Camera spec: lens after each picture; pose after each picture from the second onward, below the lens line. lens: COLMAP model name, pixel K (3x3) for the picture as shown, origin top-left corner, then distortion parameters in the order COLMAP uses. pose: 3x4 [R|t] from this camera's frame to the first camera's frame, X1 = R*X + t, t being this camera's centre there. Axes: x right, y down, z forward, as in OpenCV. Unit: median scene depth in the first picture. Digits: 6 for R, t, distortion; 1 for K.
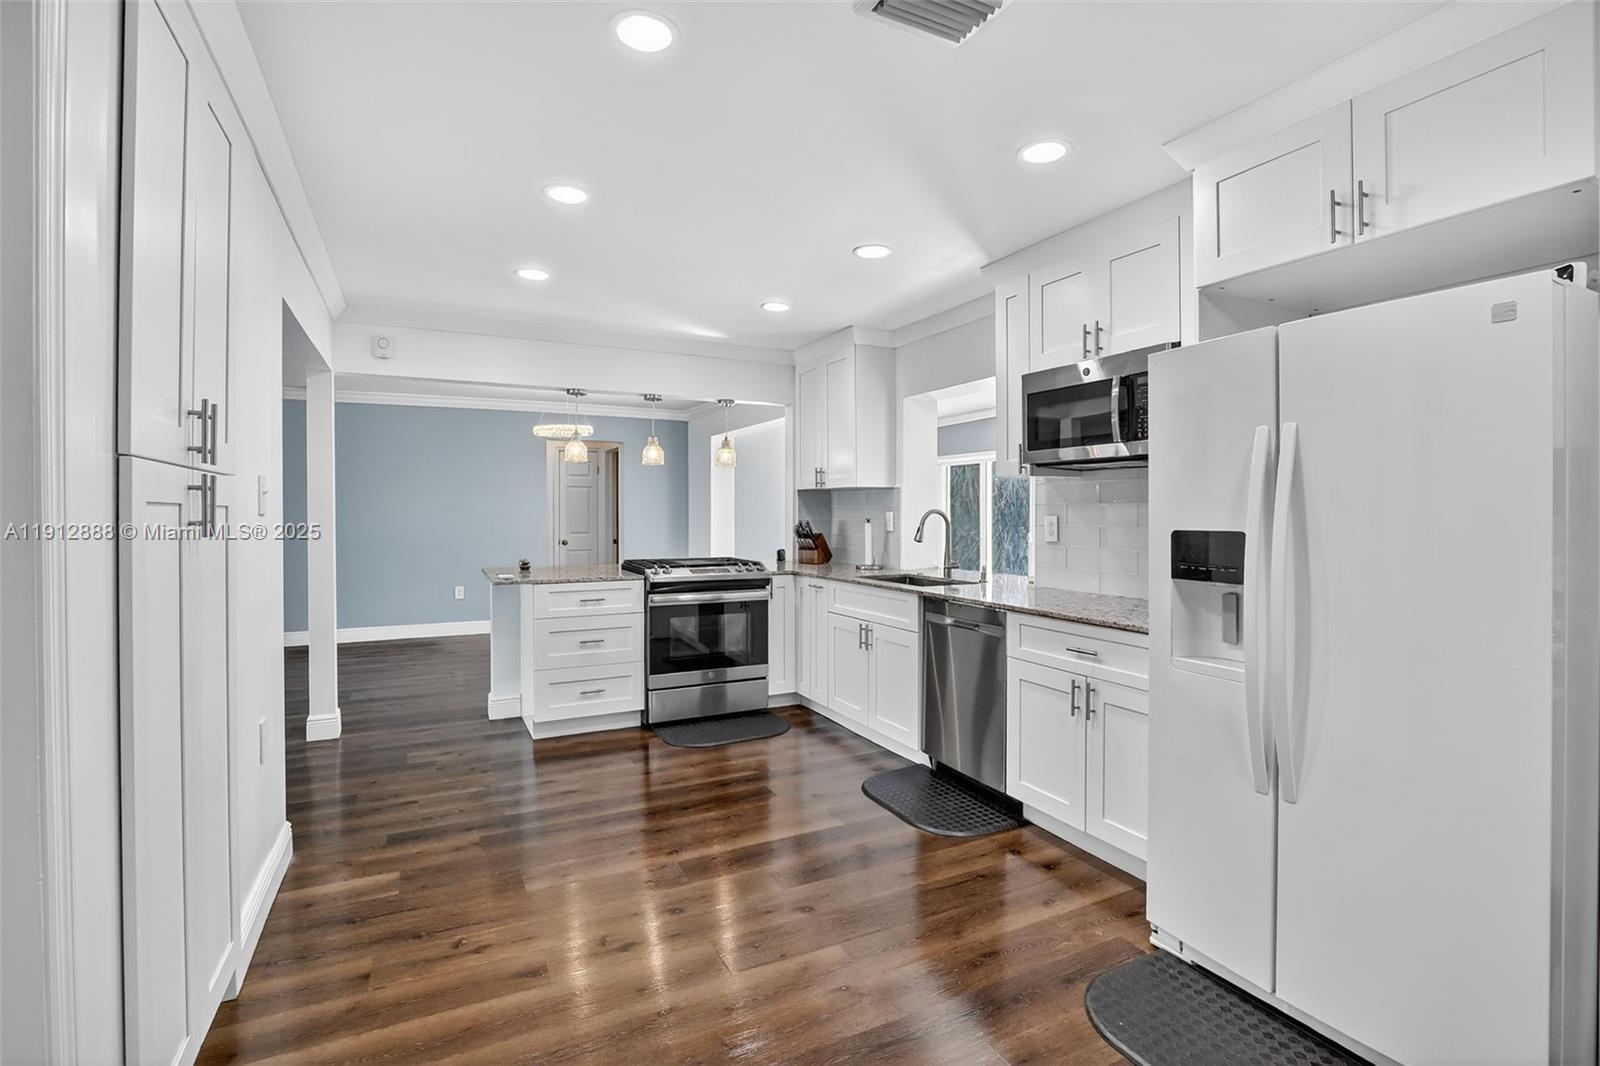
lens RADIAL K [[785.6, 0, 799.6], [0, 785.6, 520.8], [0, 0, 1]] dist [0.001573, -0.000111]
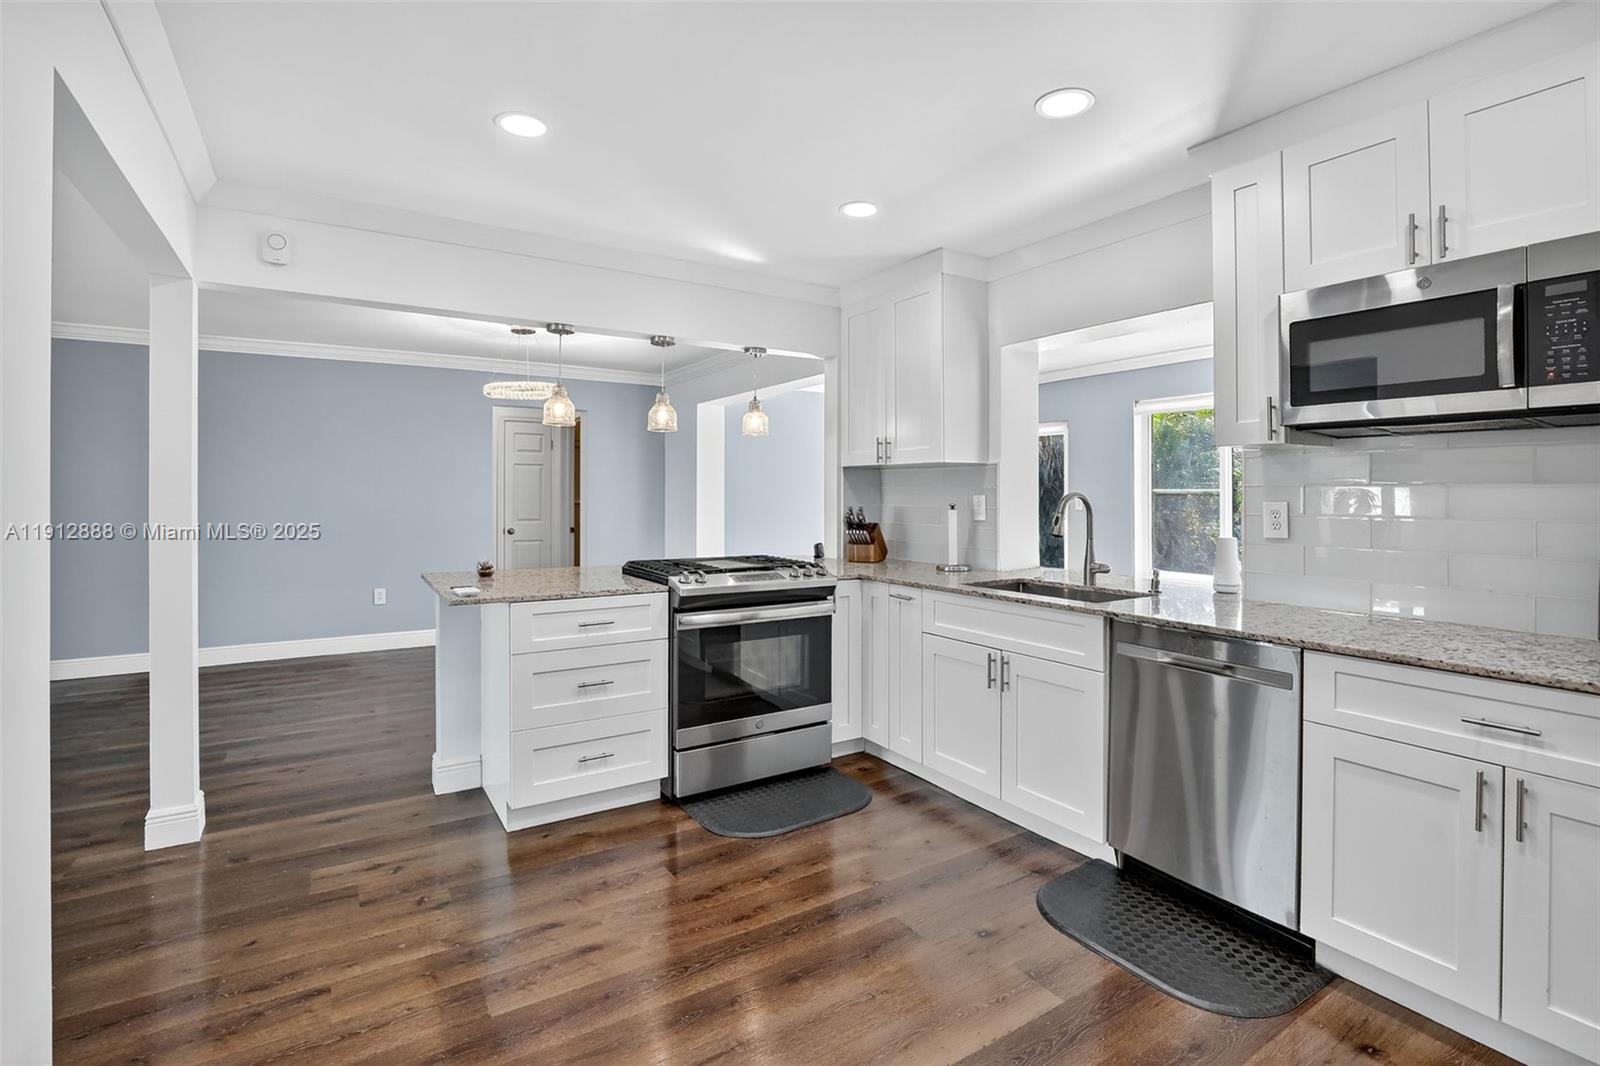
lens RADIAL K [[742.0, 0, 794.4], [0, 742.0, 494.0], [0, 0, 1]] dist [-0.013573, 0.000180]
pose [[0.993088, 0.000268, 0.117376, -0.164256], [0.000951, 0.999946, -0.010327, -0.005725], [-0.117372, 0.010367, 0.993034, 0.328824]]
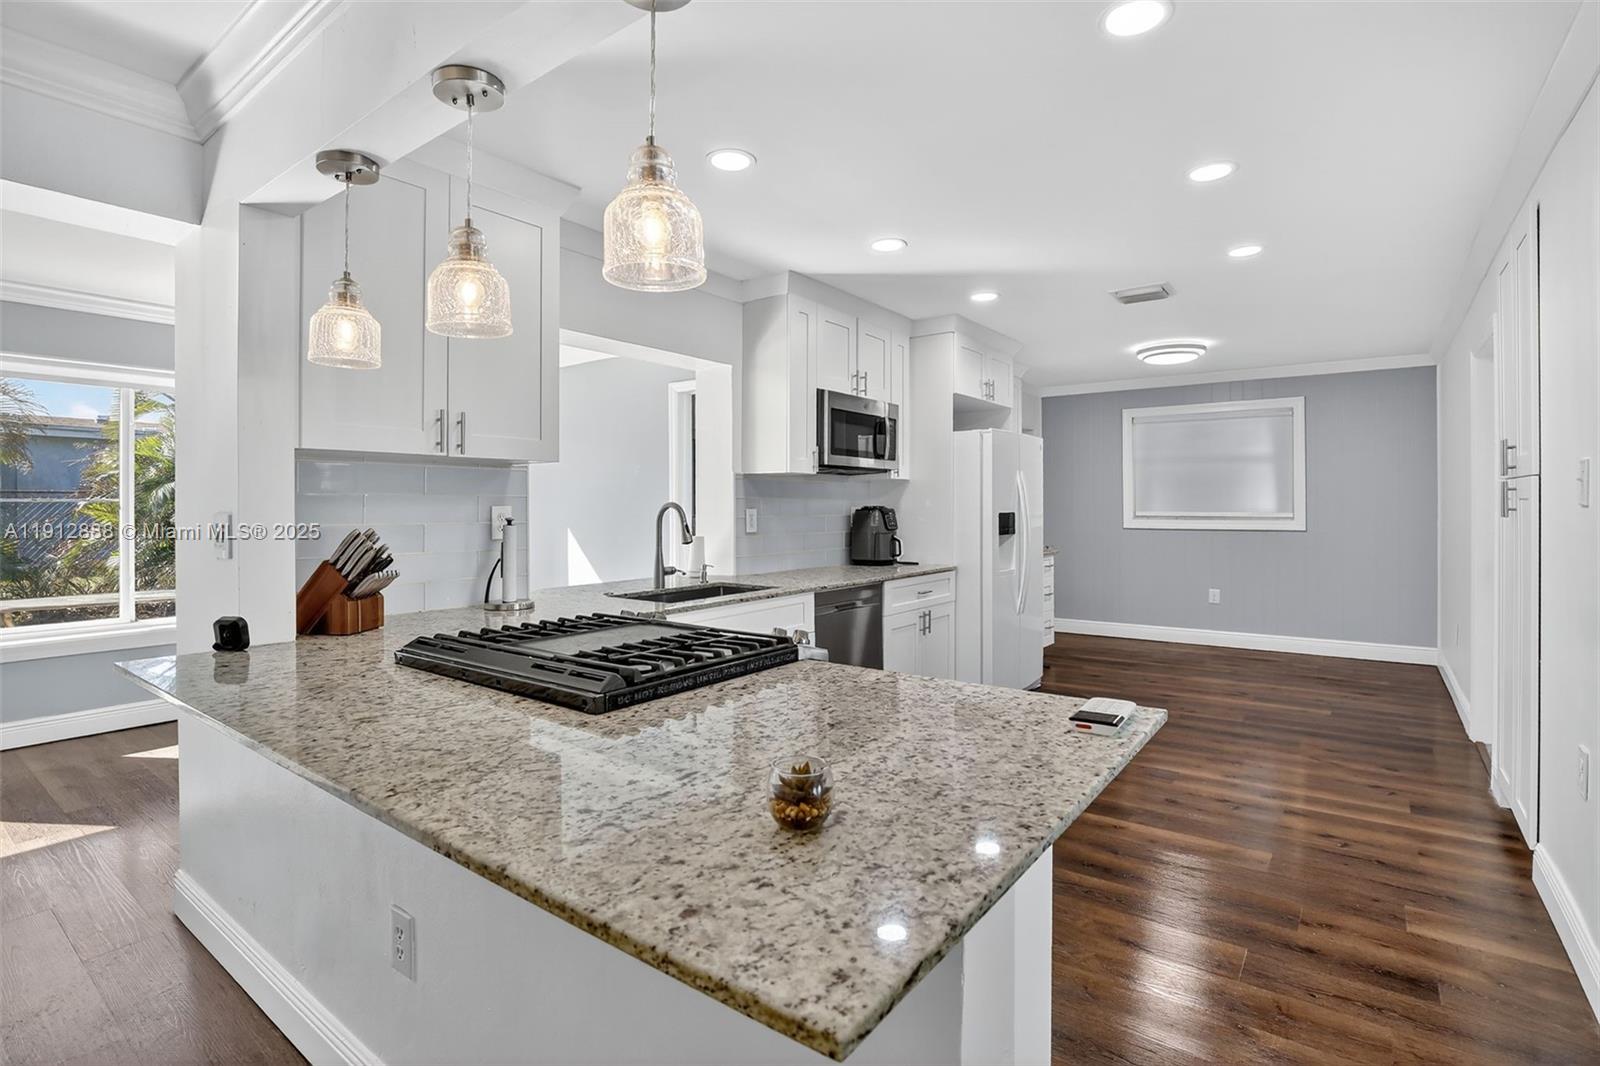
lens RADIAL K [[768.7, 0, 821.3], [0, 768.7, 502.7], [0, 0, 1]] dist [-0.023357, 0.000149]
pose [[-0.474453, -0.003350, 0.880275, -0.598121], [0.010355, 0.999902, 0.009386, -0.021104], [-0.880220, 0.013569, -0.474372, 1.258449]]
